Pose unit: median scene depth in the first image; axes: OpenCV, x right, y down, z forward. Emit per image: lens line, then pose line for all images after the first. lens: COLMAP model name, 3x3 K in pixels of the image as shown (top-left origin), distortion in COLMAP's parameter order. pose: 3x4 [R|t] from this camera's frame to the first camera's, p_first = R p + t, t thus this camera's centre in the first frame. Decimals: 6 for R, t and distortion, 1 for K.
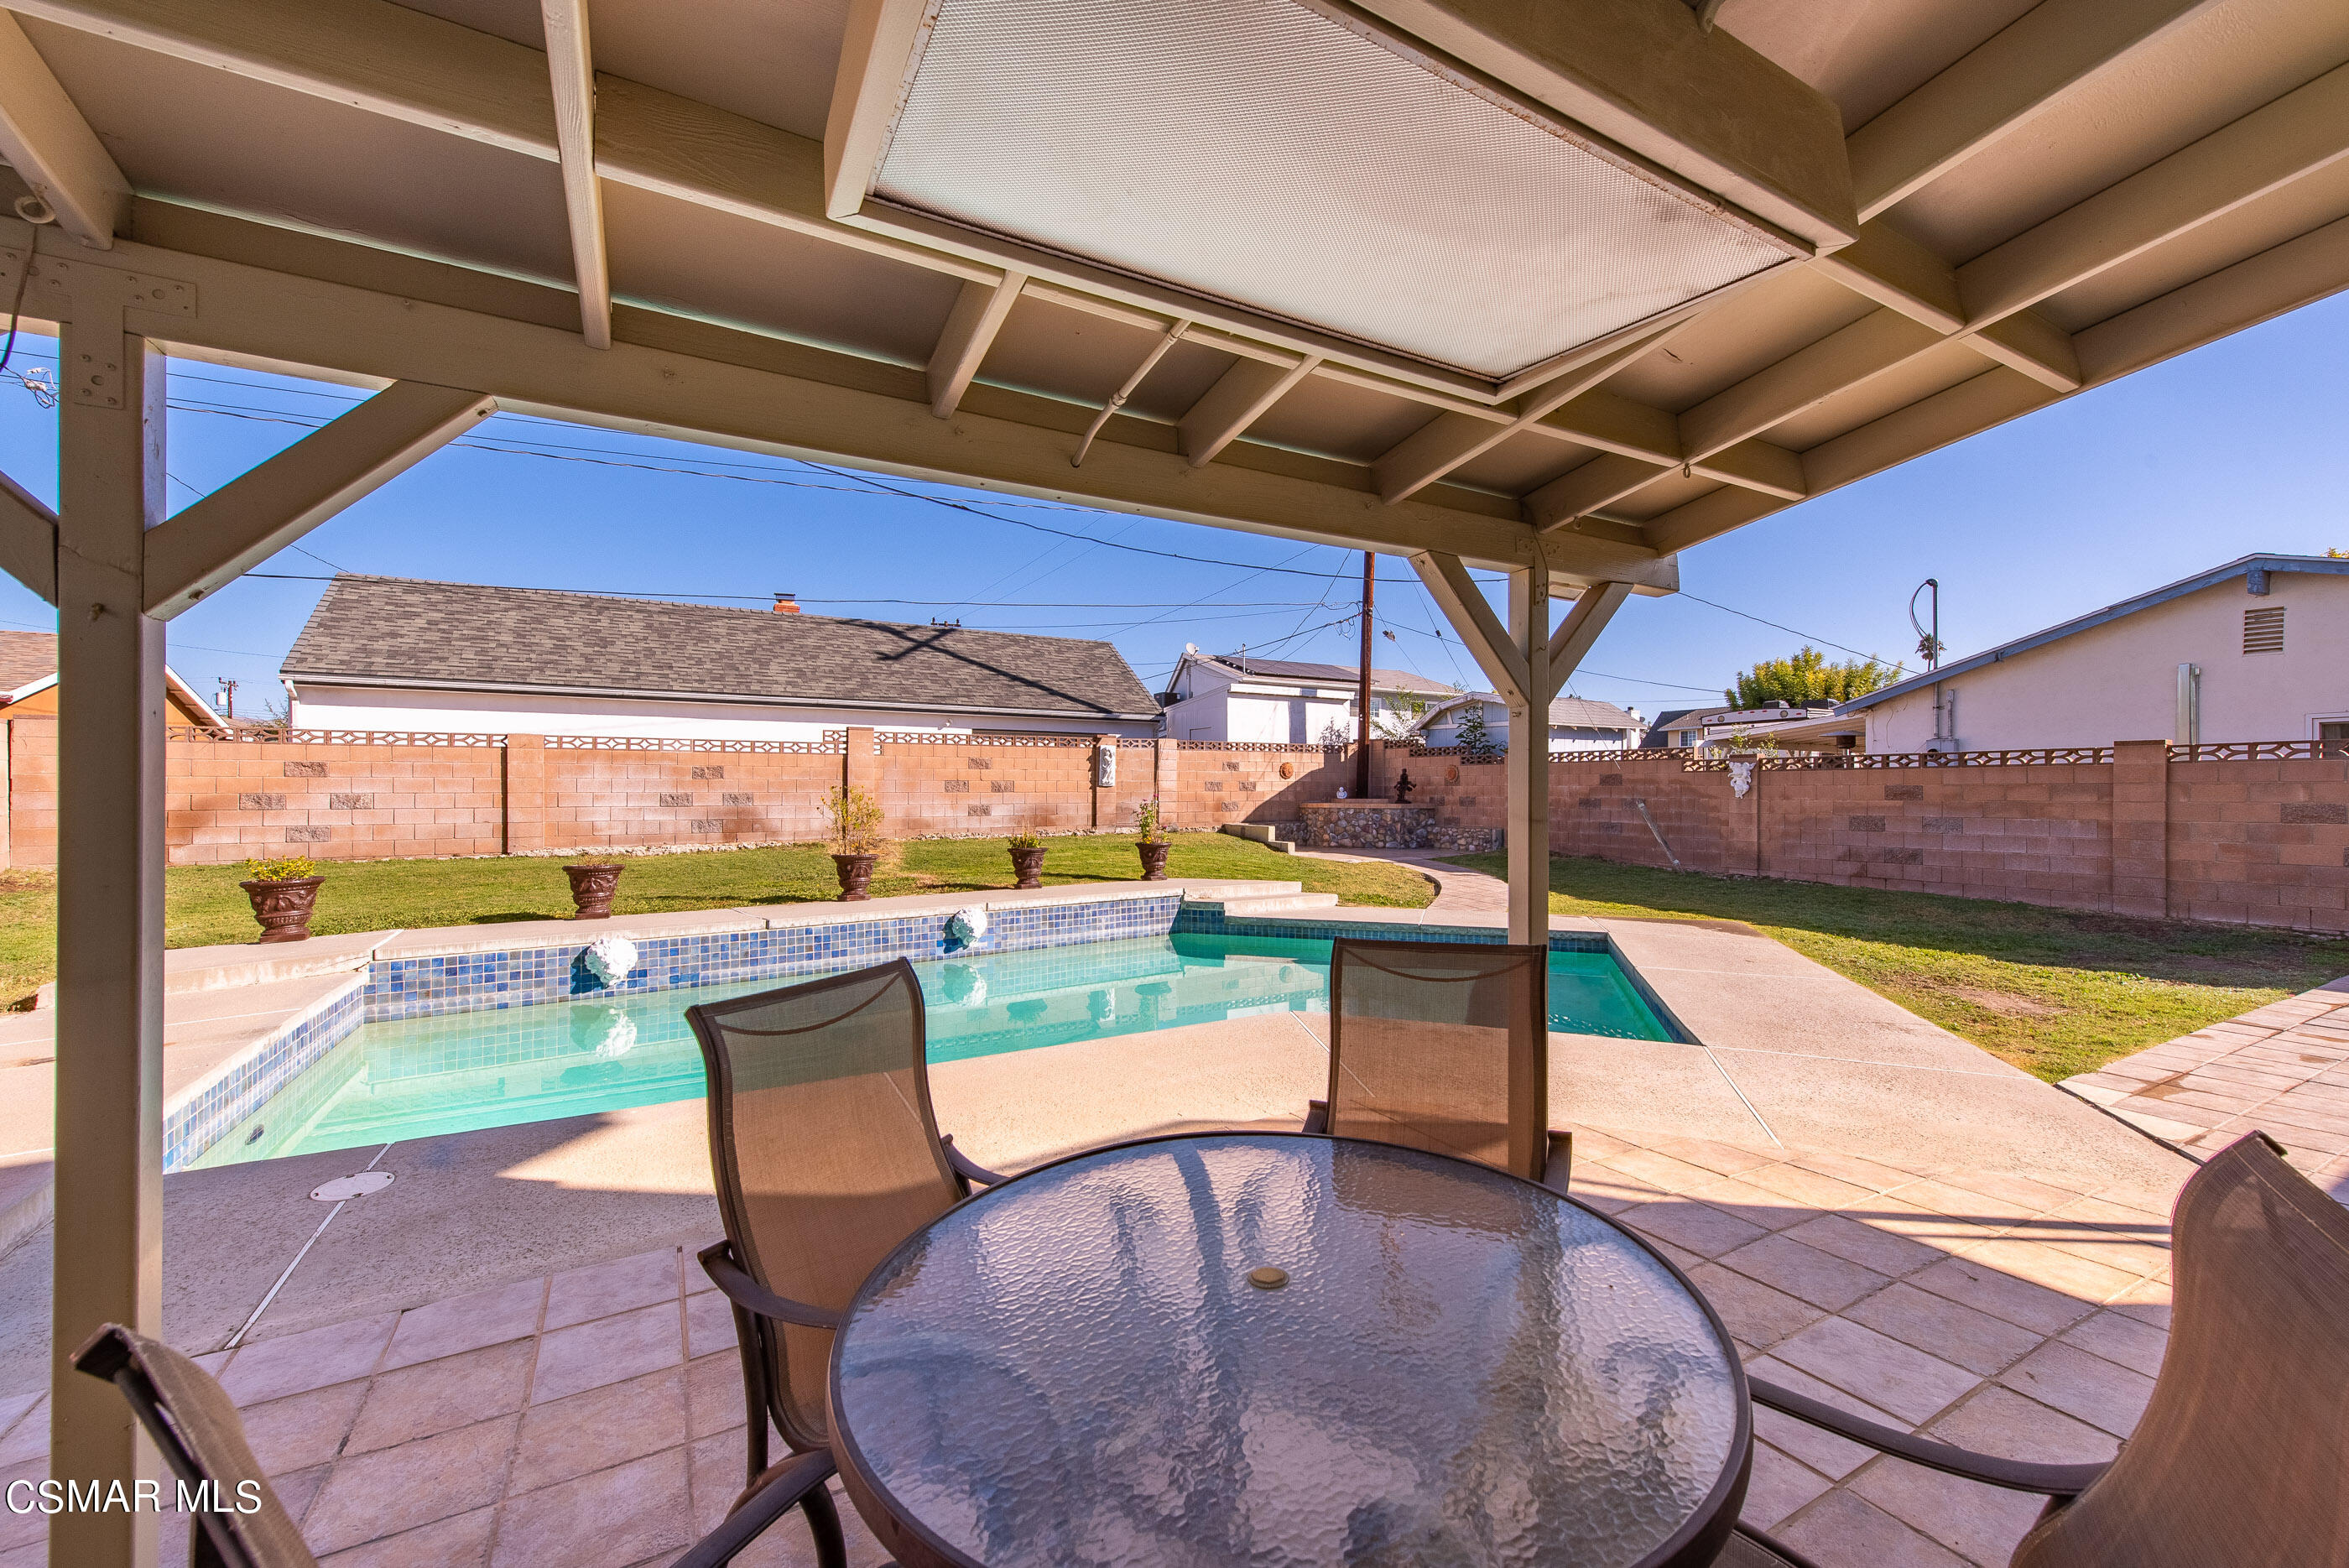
lens RADIAL K [[930.0, 0, 1181.0], [0, 930.0, 779.3], [0, 0, 1]] dist [0.017092, -0.005961]
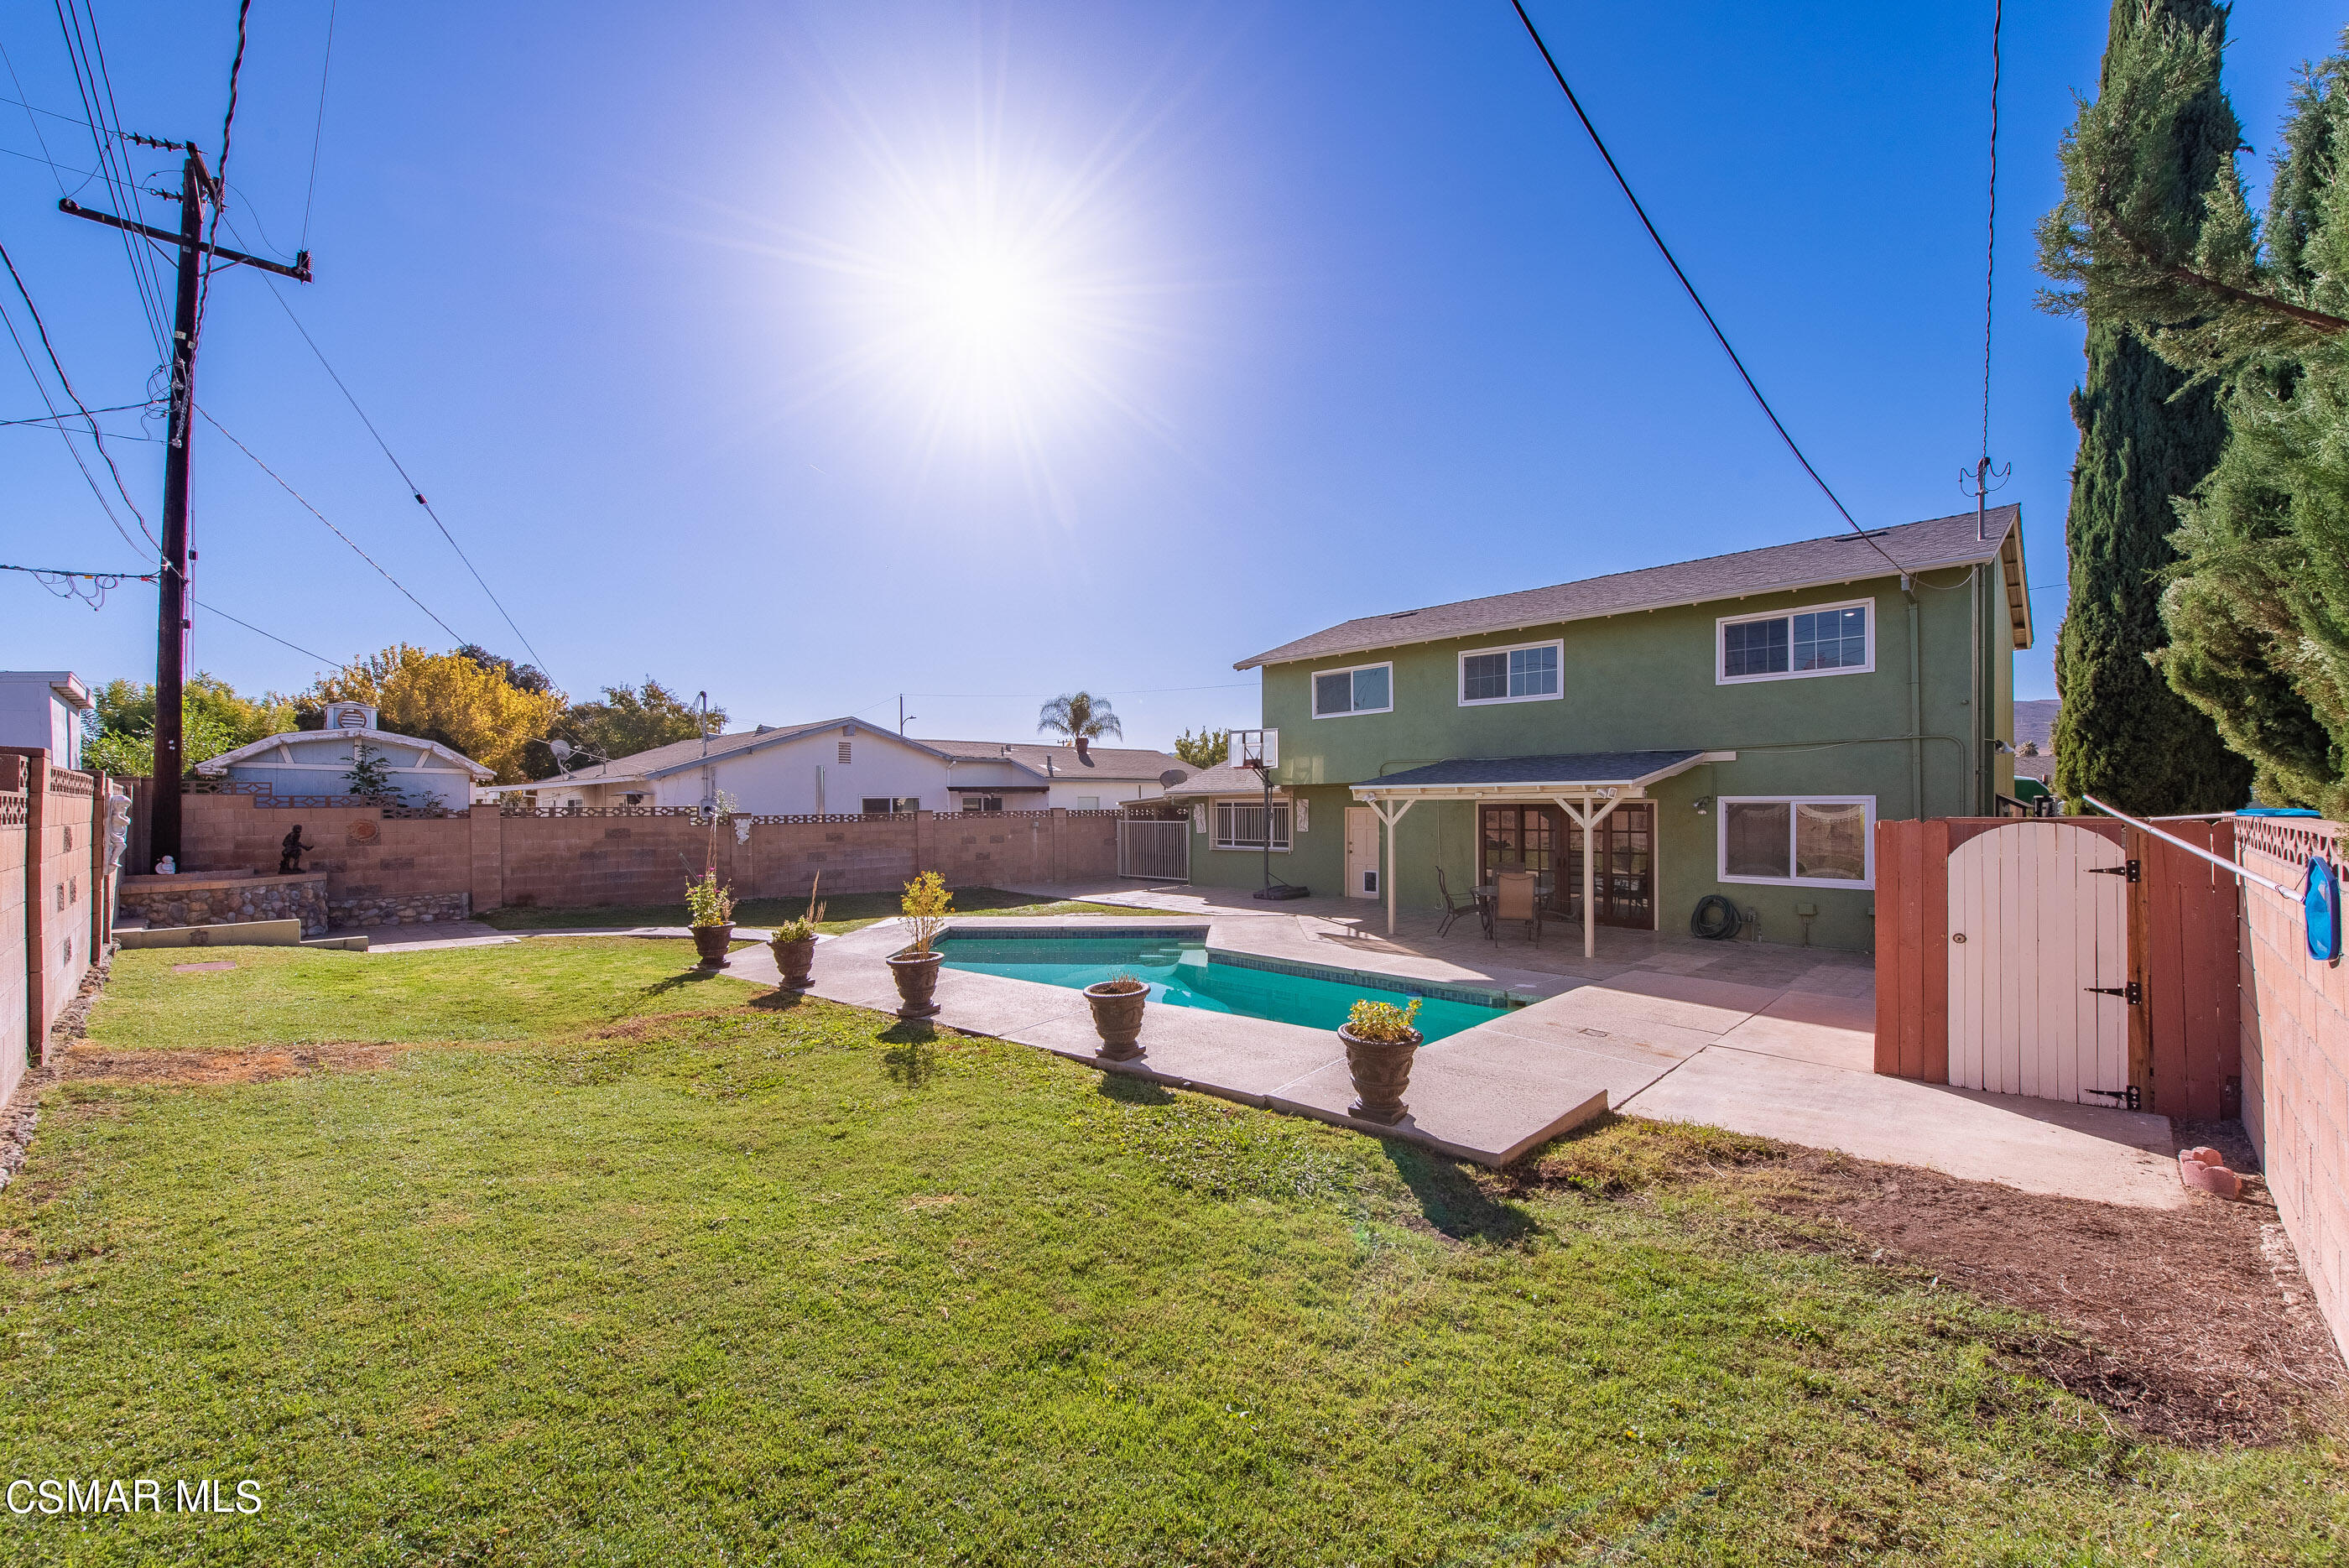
lens RADIAL K [[930.0, 0, 1180.5], [0, 930.0, 795.8], [0, 0, 1]] dist [0.017092, -0.005961]
pose [[-0.275638, 0.009577, 0.961214, -0.771858], [-0.001460, 0.999945, -0.010381, -0.032793], [-0.961260, -0.004265, -0.275609, 0.647601]]
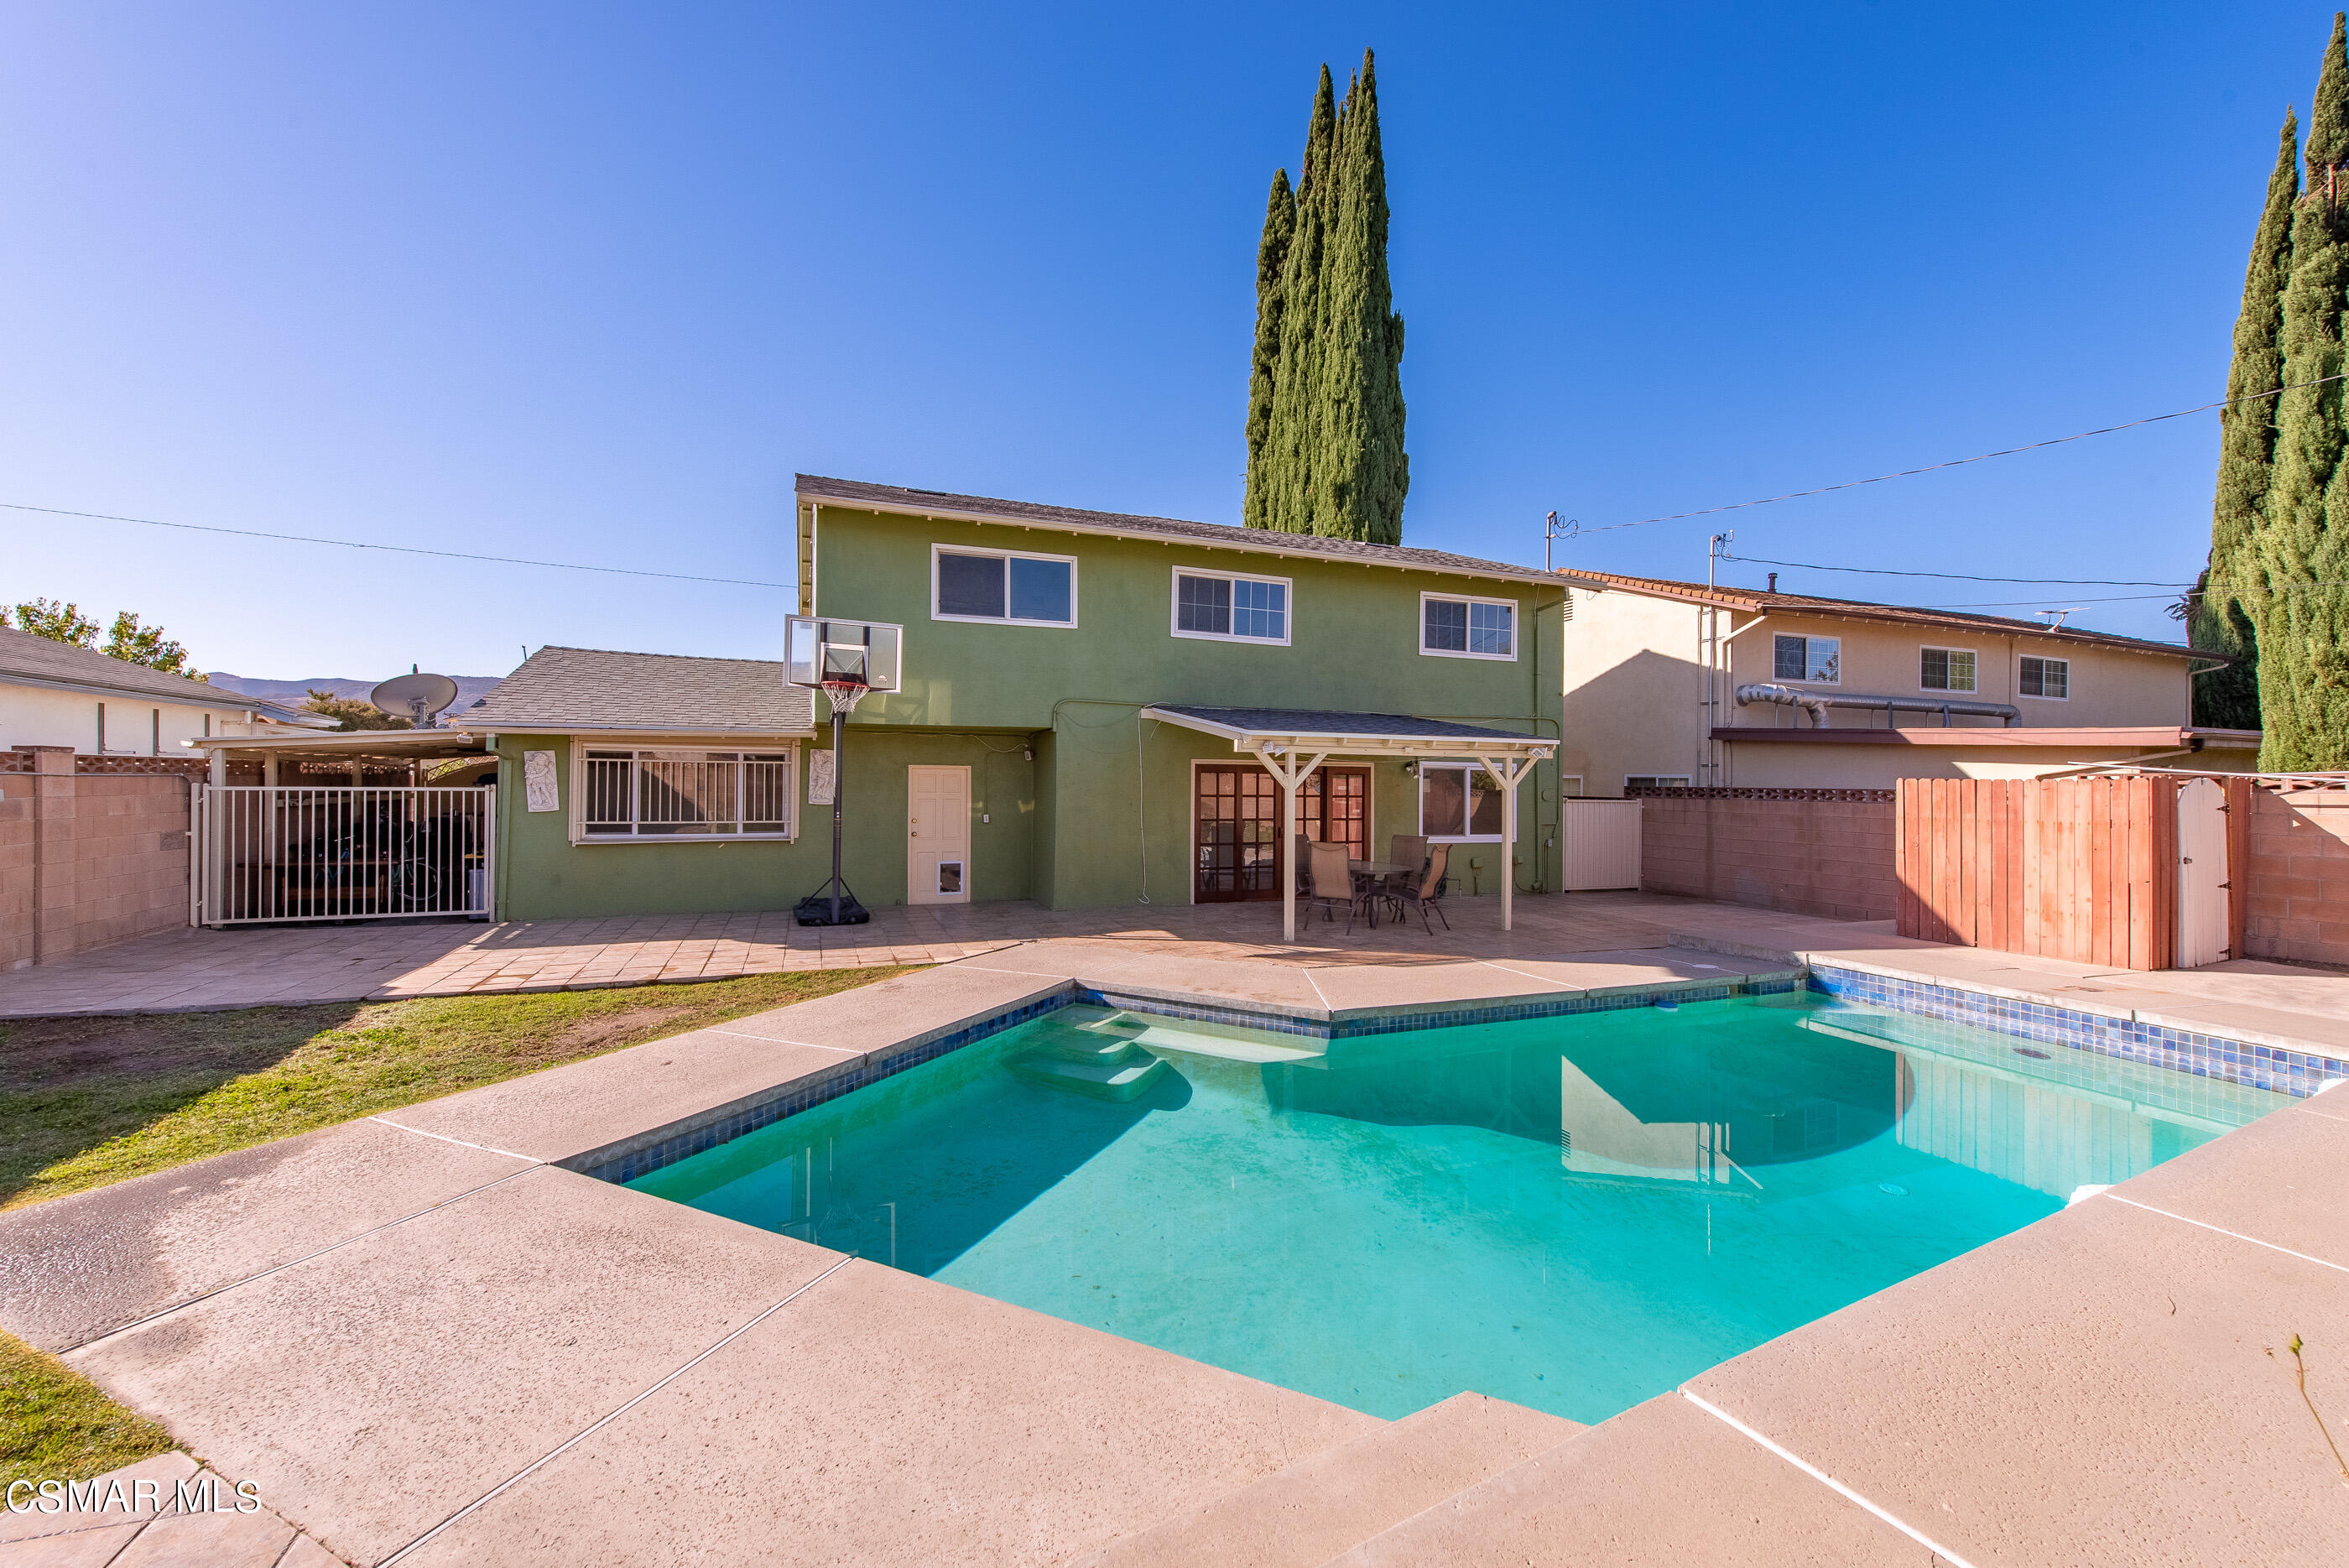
lens RADIAL K [[930.0, 0, 1169.6], [0, 930.0, 777.3], [0, 0, 1]] dist [0.017092, -0.005961]
pose [[-0.990465, -0.009969, 0.137405, 0.056670], [-0.011955, 0.999836, -0.013632, -0.011167], [-0.137246, -0.015145, -0.990421, 0.860517]]
